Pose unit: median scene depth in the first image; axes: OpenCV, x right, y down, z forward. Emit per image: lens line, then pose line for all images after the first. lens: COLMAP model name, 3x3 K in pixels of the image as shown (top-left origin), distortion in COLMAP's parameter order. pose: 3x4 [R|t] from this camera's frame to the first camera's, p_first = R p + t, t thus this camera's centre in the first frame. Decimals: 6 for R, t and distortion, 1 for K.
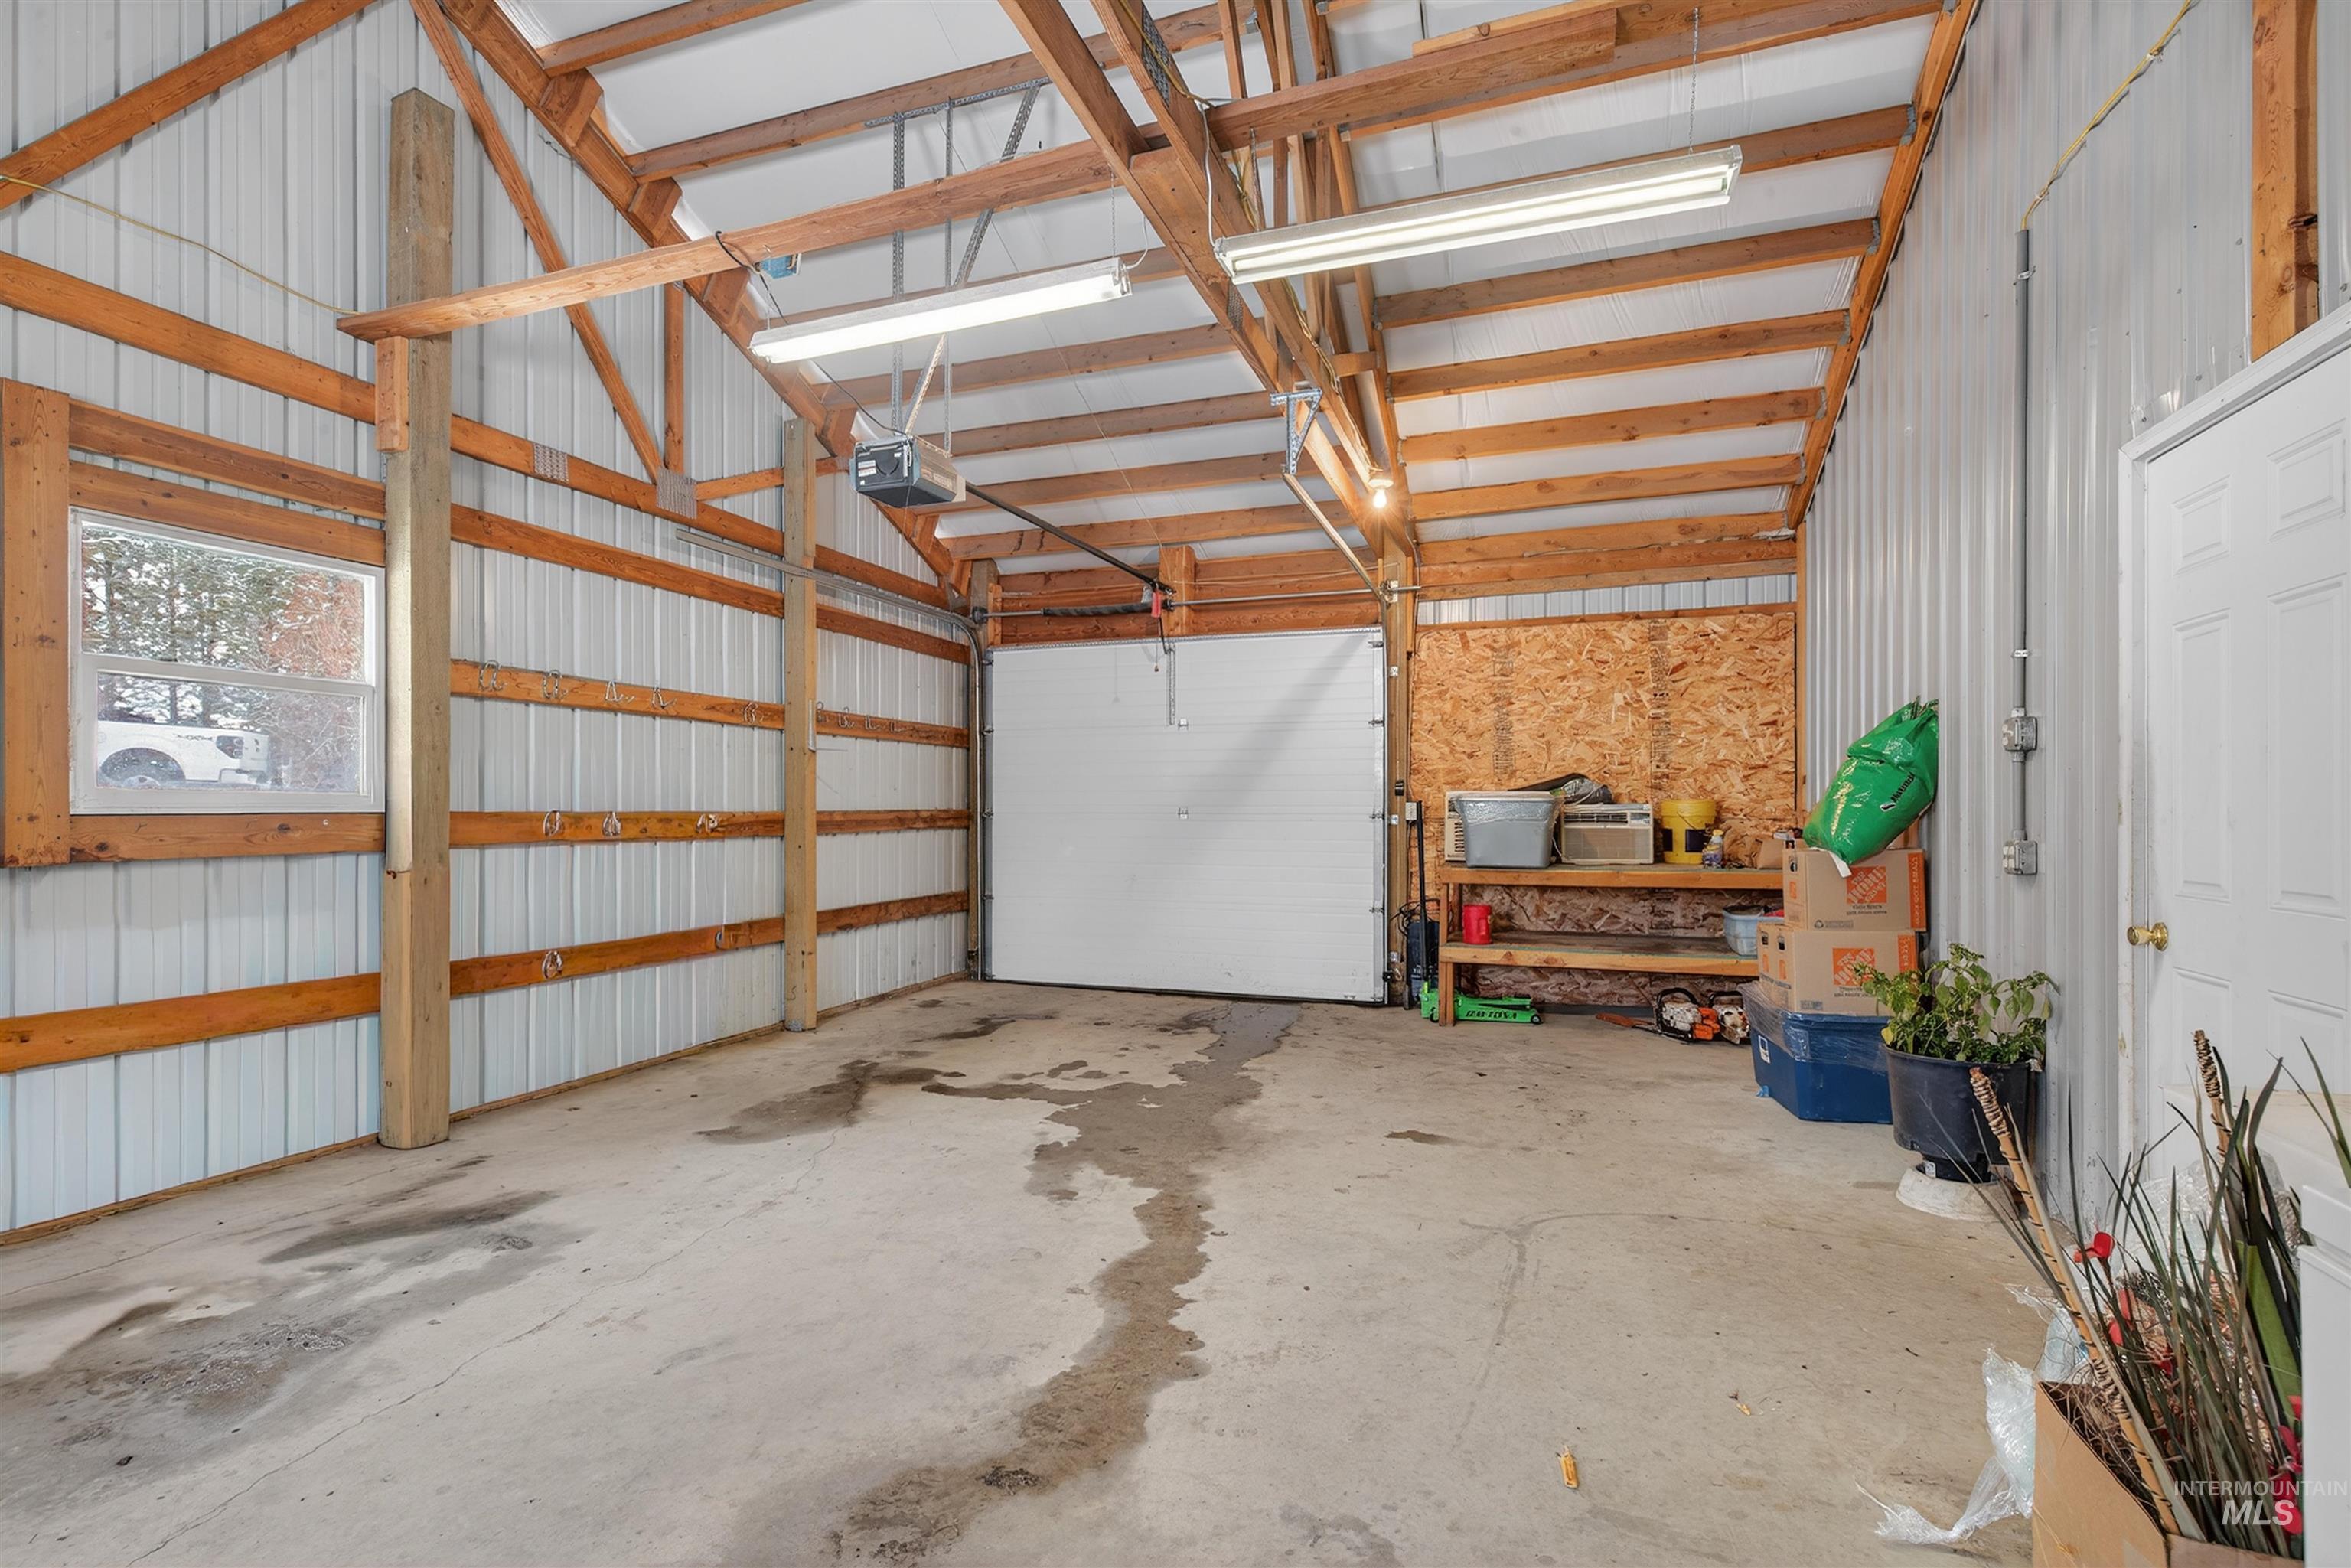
lens RADIAL K [[1075.1, 0, 1182.1], [0, 1075.1, 809.1], [0, 0, 1]] dist [0.000224, 0.000359]
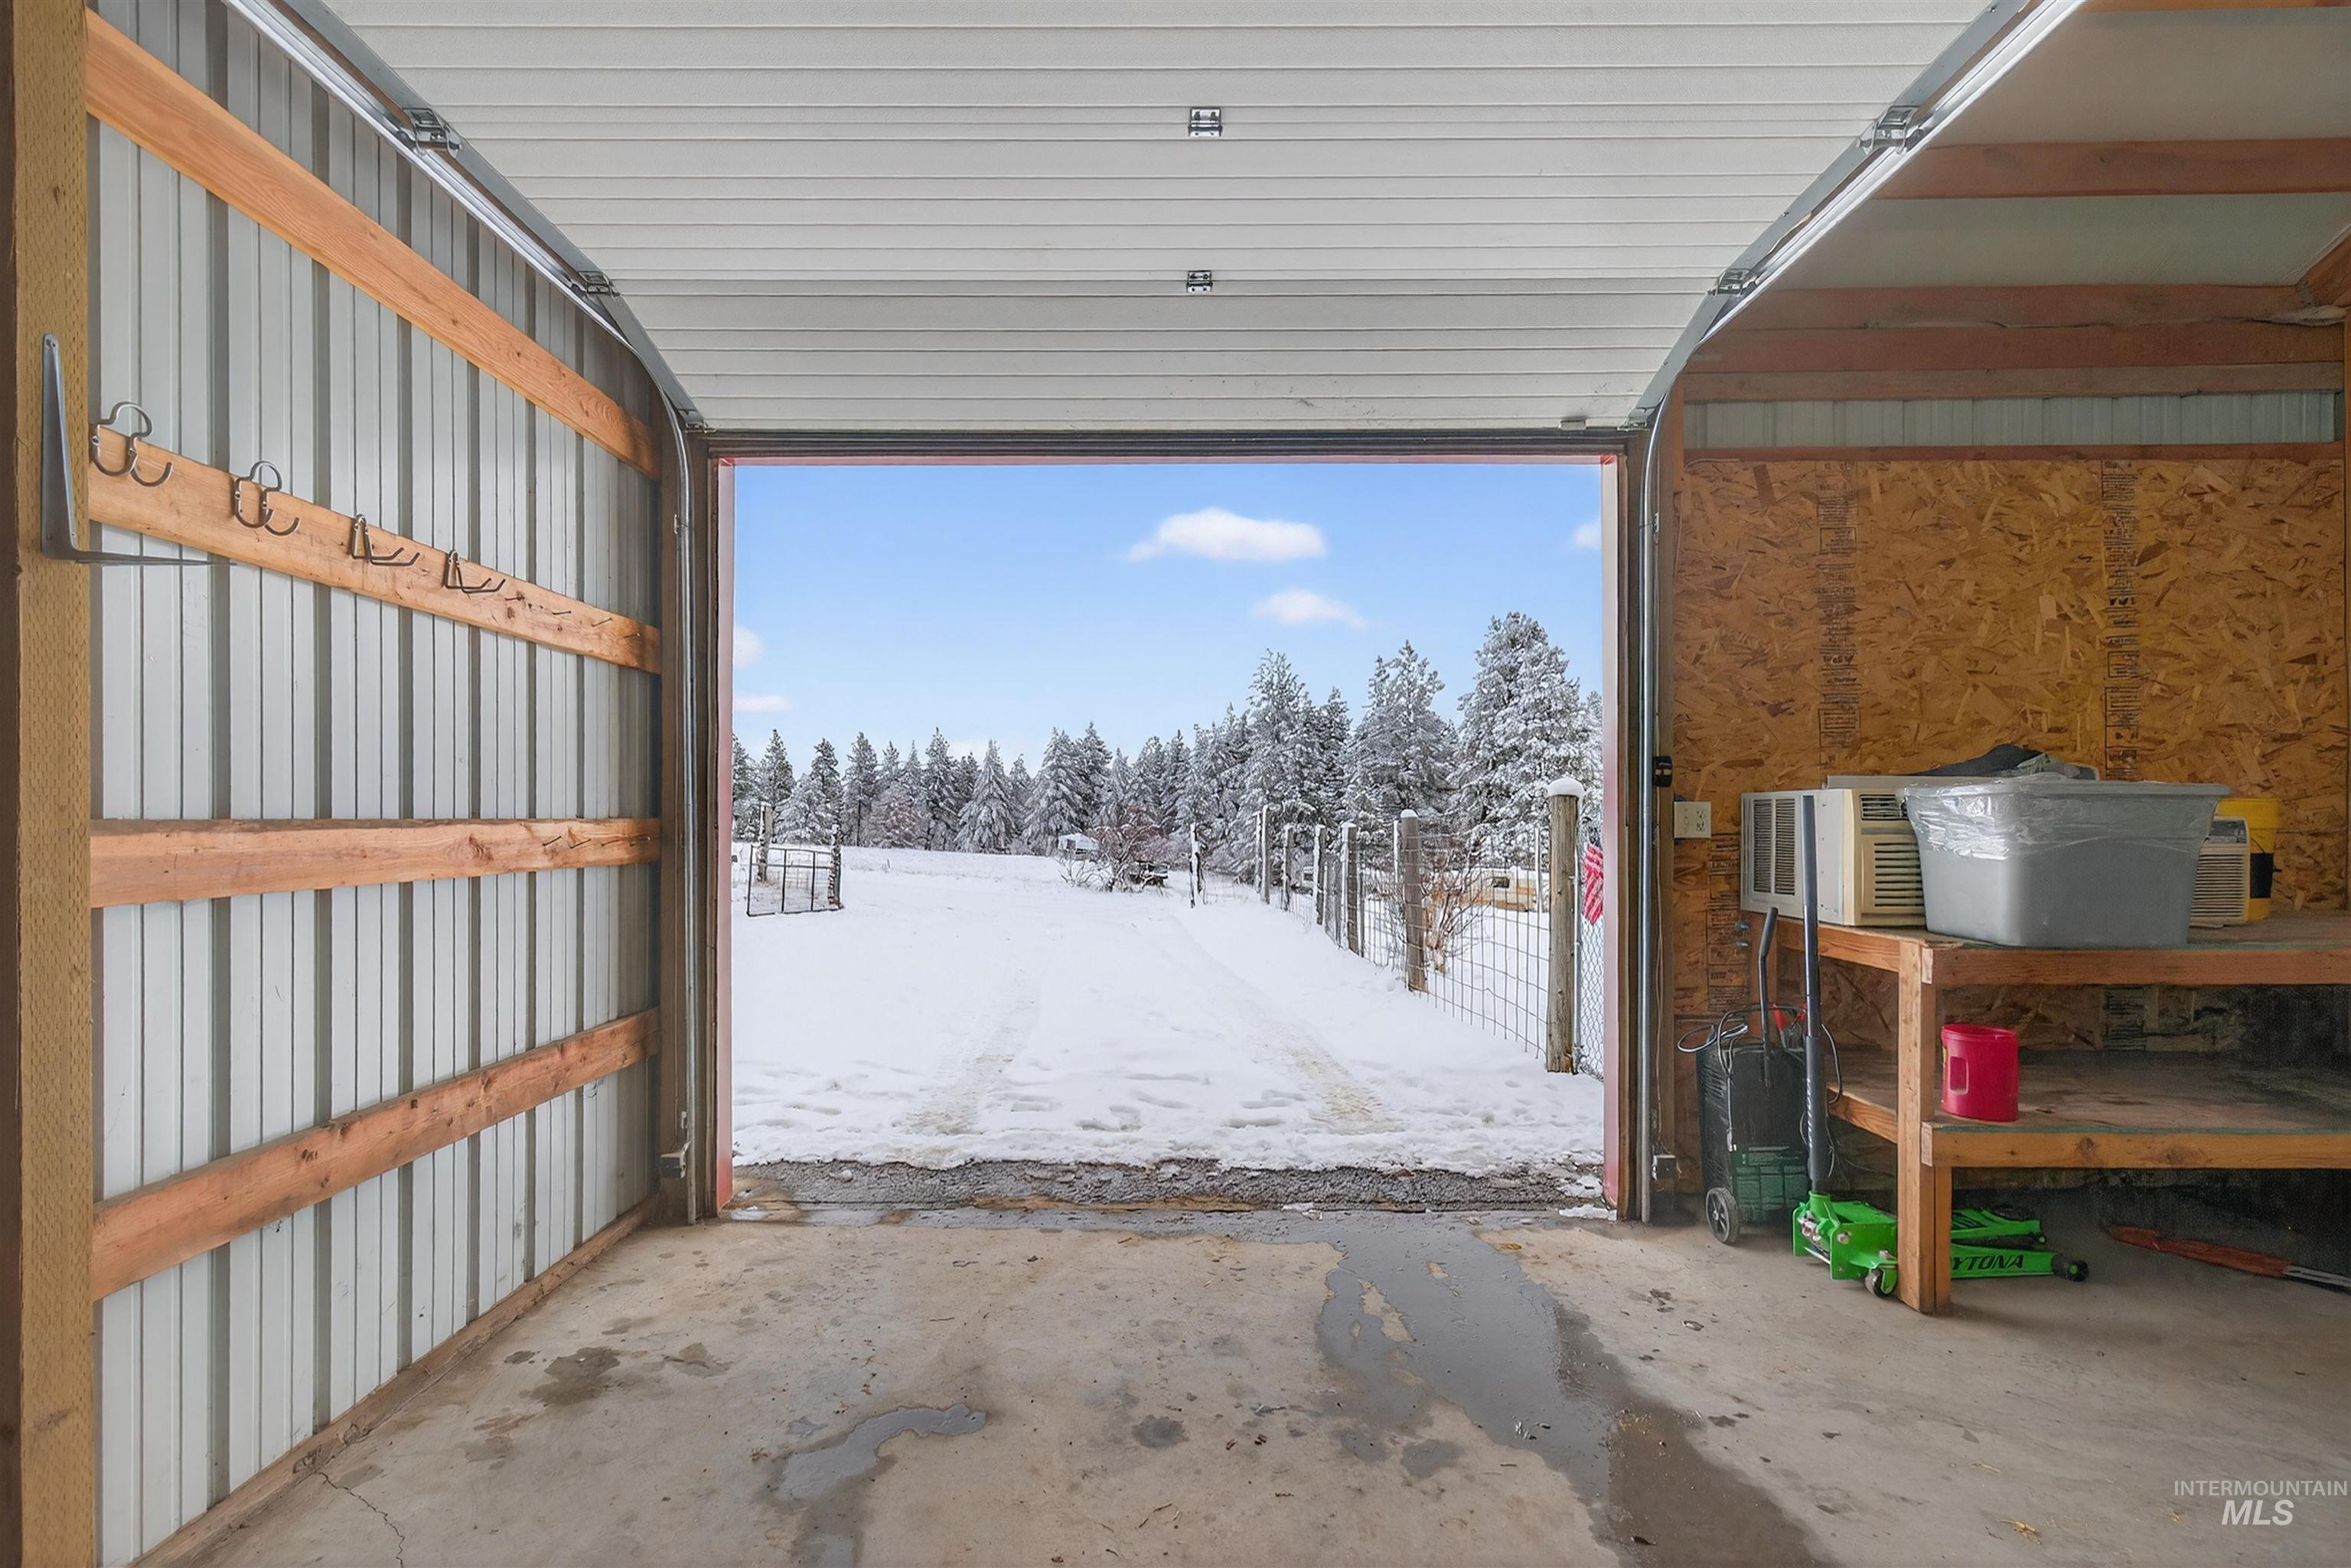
lens RADIAL K [[1079.4, 0, 1172.5], [0, 1079.4, 826.2], [0, 0, 1]] dist [-0.010010, -0.000036]
pose [[0.947322, -0.002617, 0.320271, -0.274493], [0.002083, 0.999996, 0.002010, 0.005590], [-0.320275, -0.001237, 0.947324, 1.022528]]
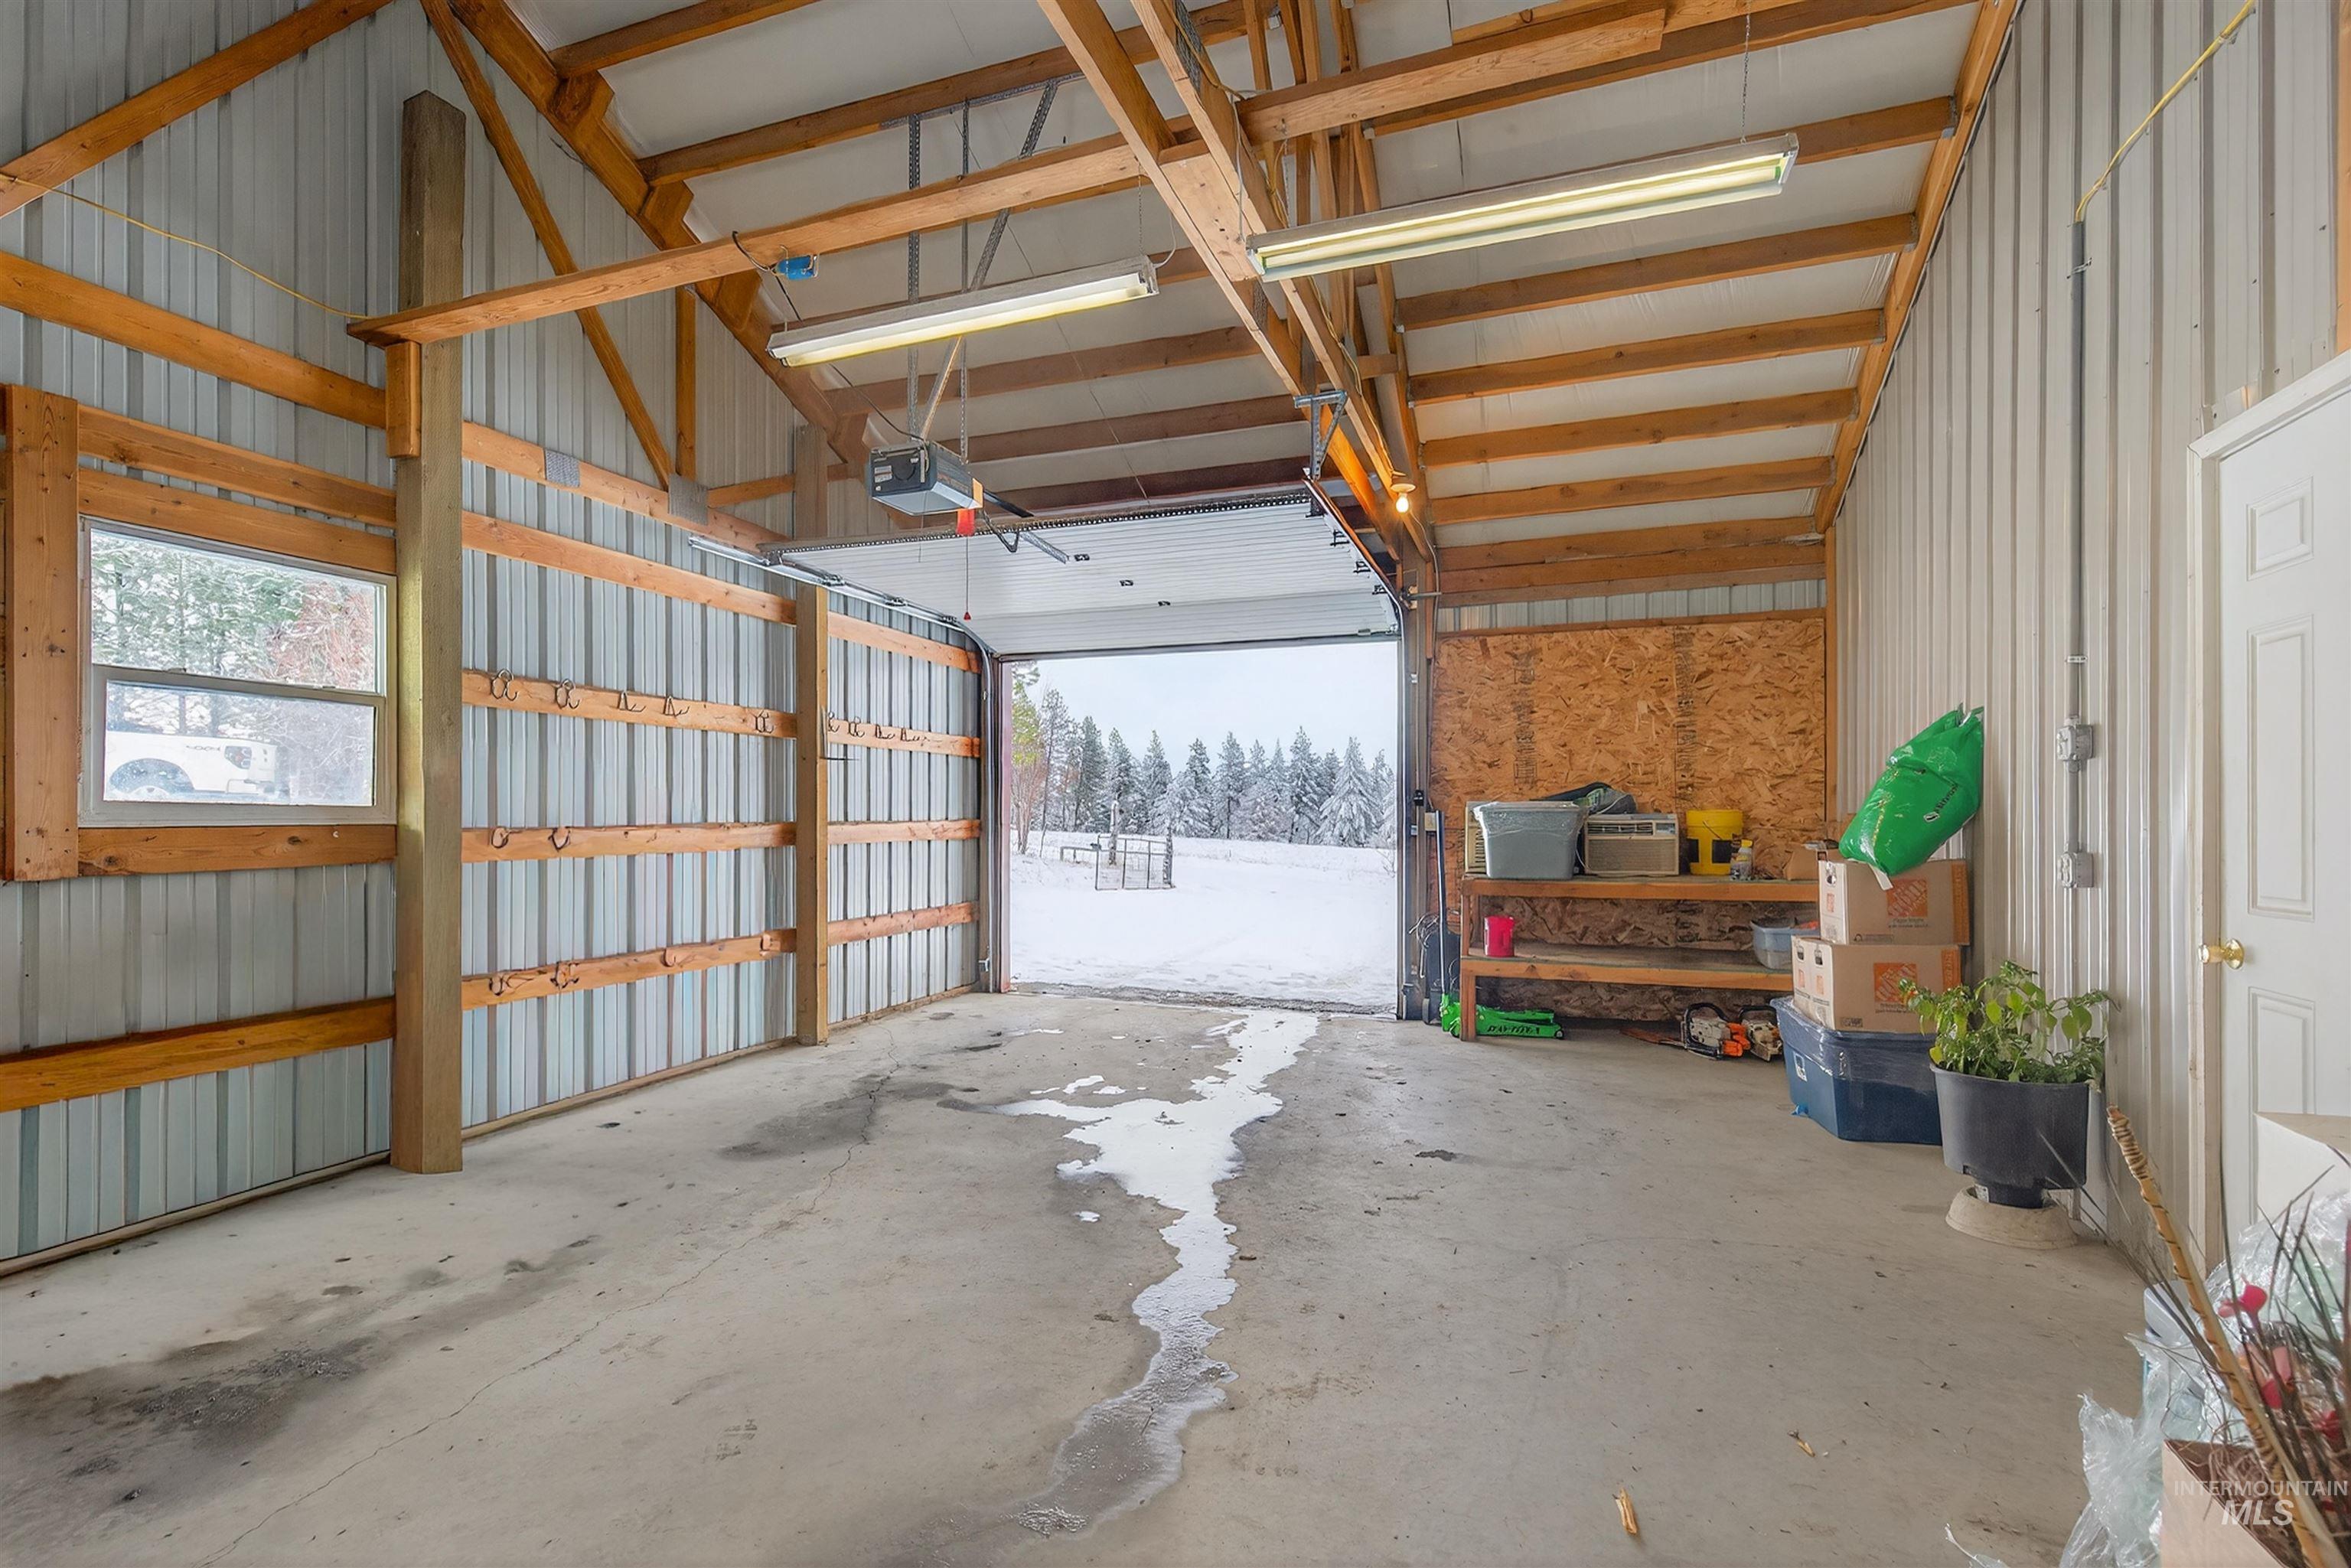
lens RADIAL K [[1081.9, 0, 1177.2], [0, 1081.9, 815.8], [0, 0, 1]] dist [0.001955, 0.000117]
pose [[0.999943, -0.000671, -0.010634, -0.012771], [0.000645, 0.999997, -0.002440, -0.001664], [0.010636, 0.002433, 0.999940, 0.013245]]
